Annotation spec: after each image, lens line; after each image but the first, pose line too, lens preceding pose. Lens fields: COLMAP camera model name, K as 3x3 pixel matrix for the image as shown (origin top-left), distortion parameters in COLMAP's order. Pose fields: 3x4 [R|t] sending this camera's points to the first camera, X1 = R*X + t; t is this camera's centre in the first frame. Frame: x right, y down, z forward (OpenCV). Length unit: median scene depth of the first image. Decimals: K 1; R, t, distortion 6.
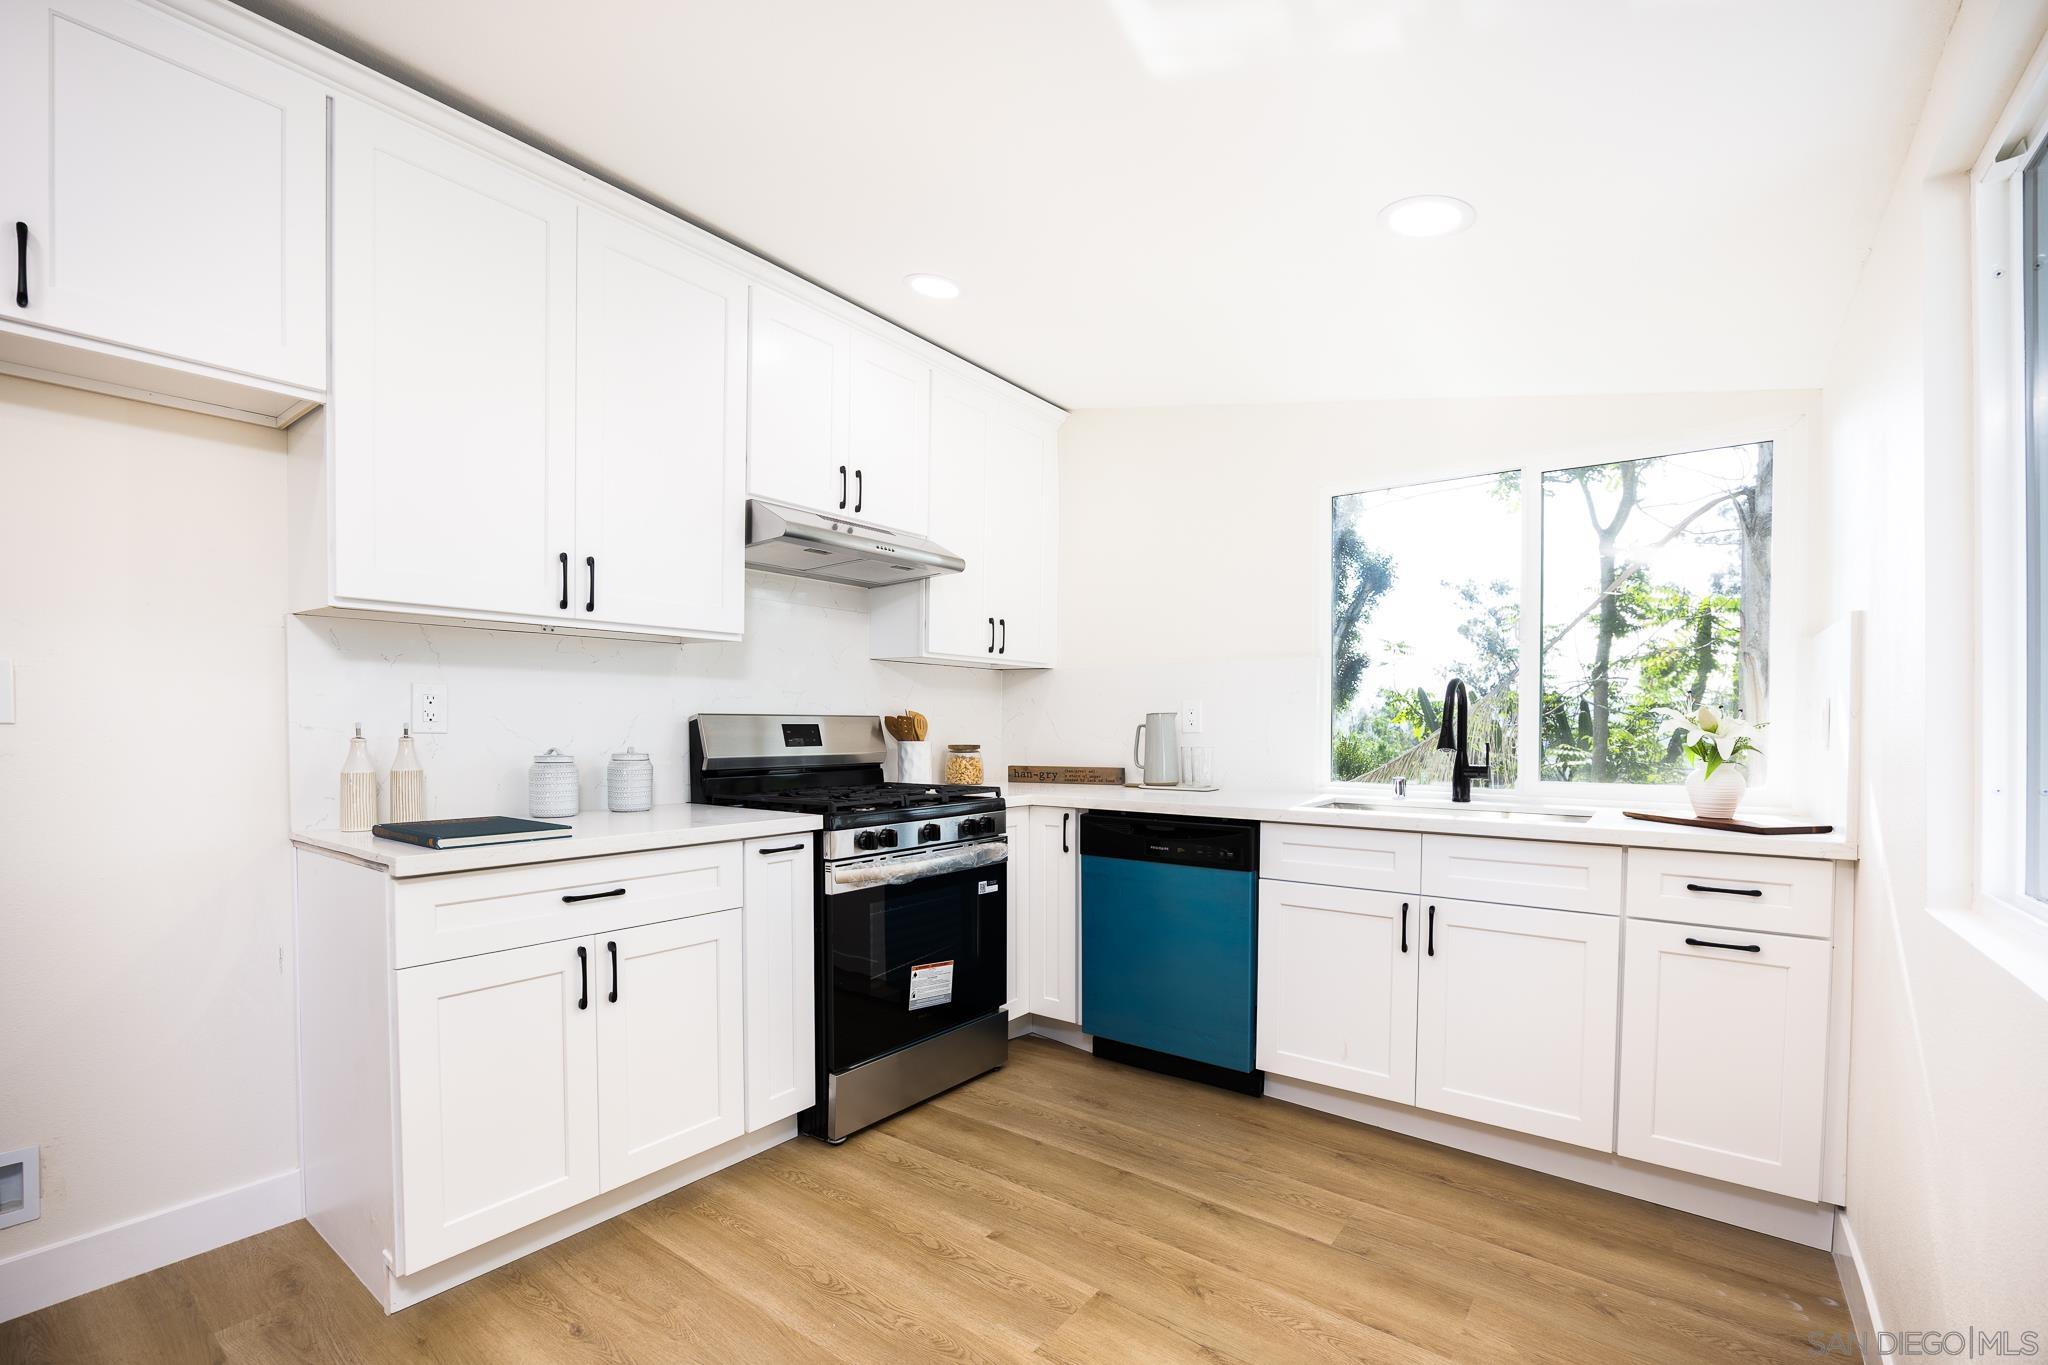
lens RADIAL K [[901.8, 0, 1019.3], [0, 901.8, 751.5], [0, 0, 1]] dist [-0.016652, 0.000044]
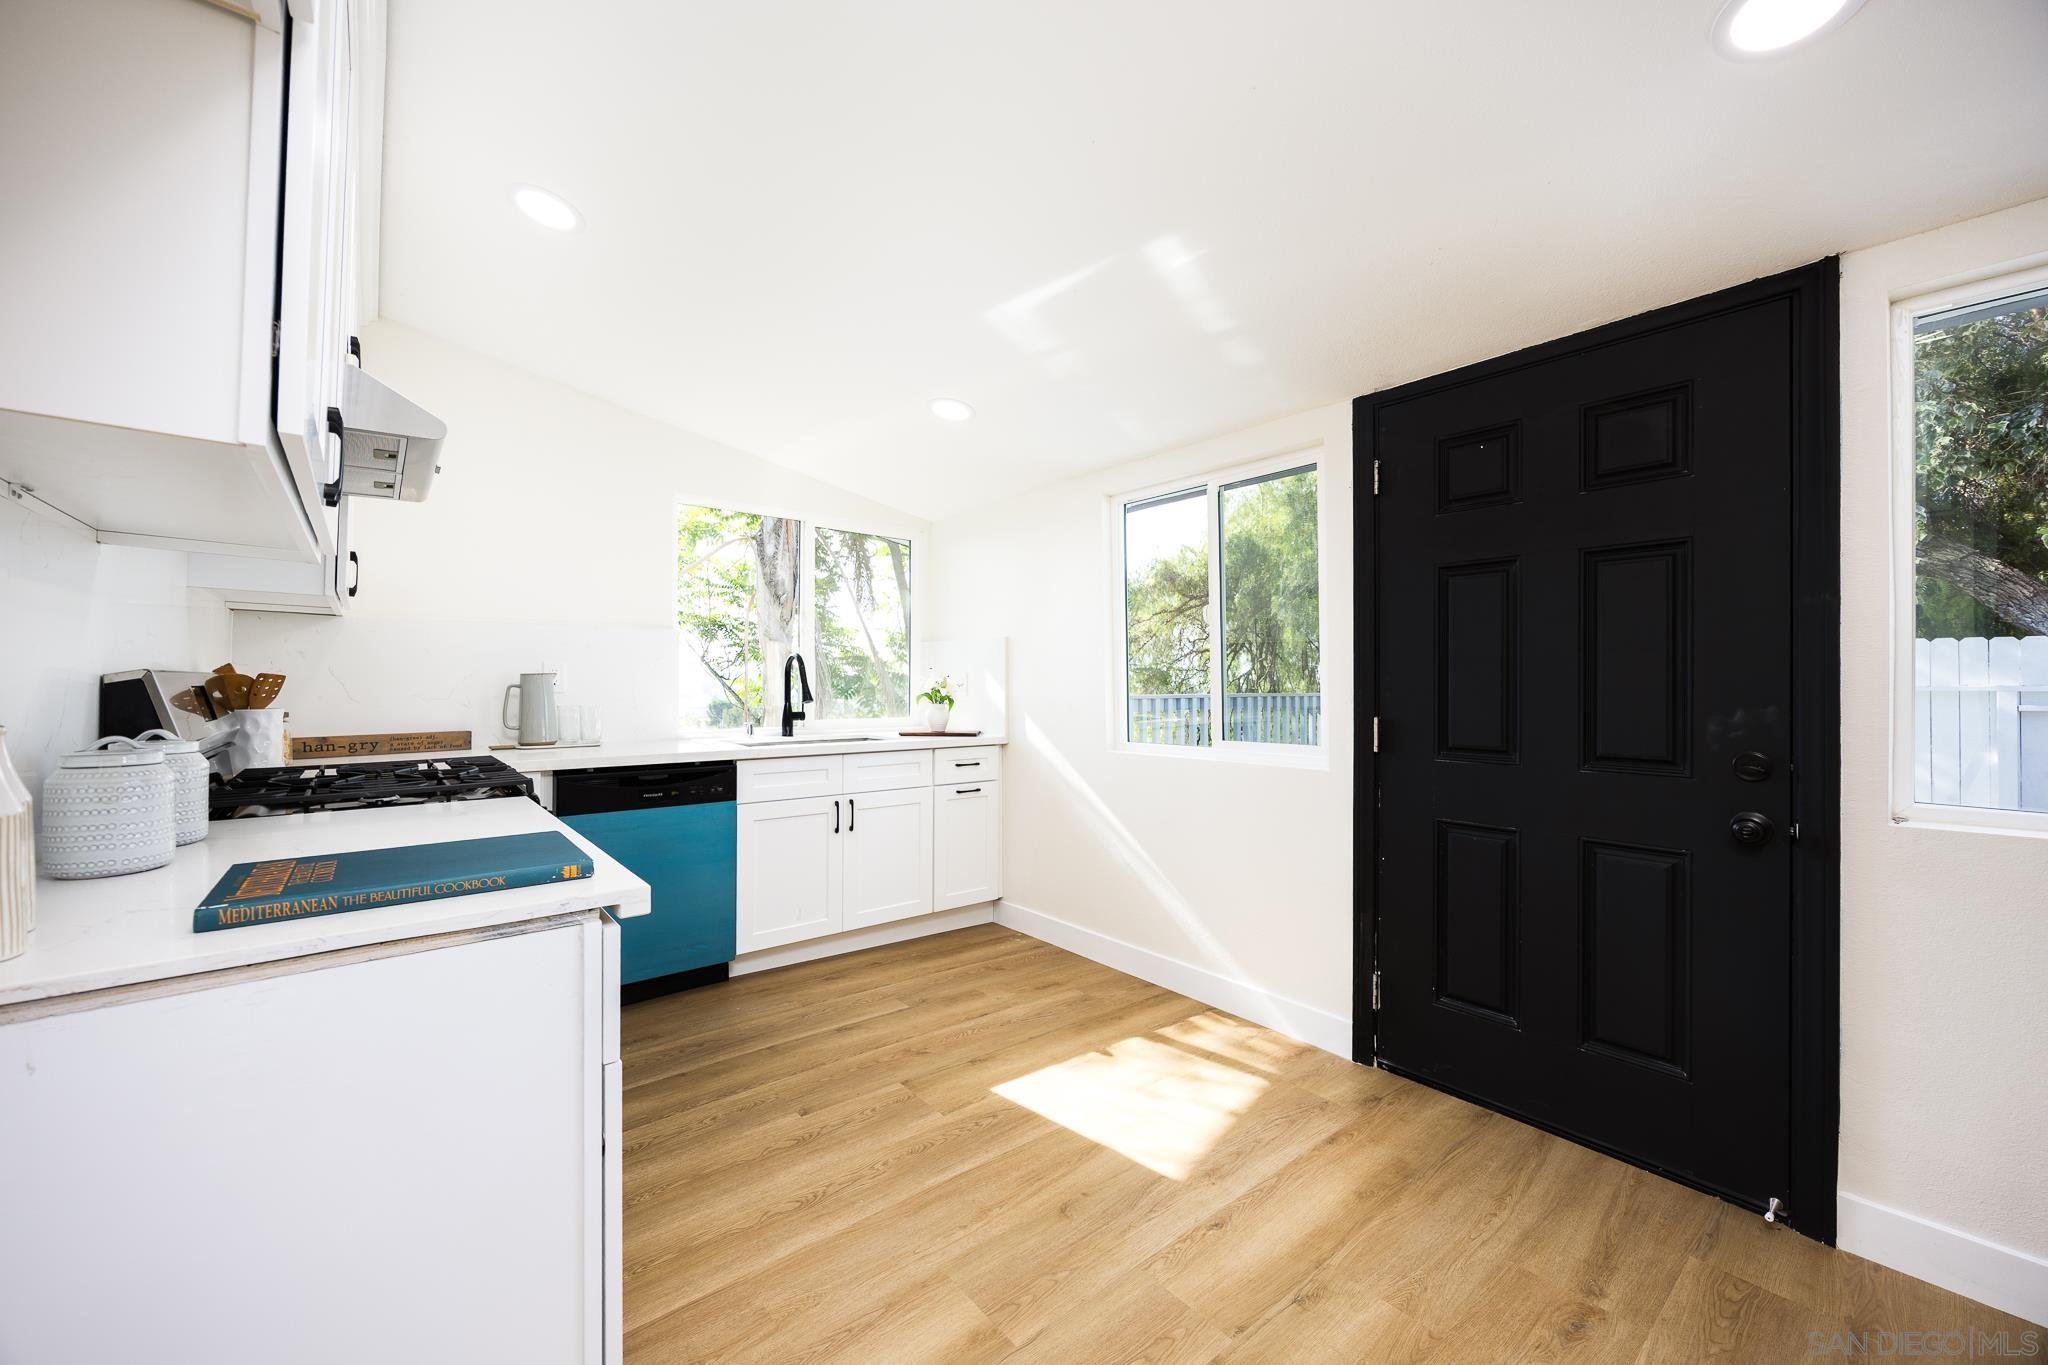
lens RADIAL K [[794.8, 0, 1017.7], [0, 794.8, 690.0], [0, 0, 1]] dist [0.015853, 0.000077]
pose [[0.225555, -0.008519, 0.974193, -0.933837], [0.027309, 0.999624, 0.002418, -0.017678], [-0.973847, 0.026059, 0.225703, 0.436630]]
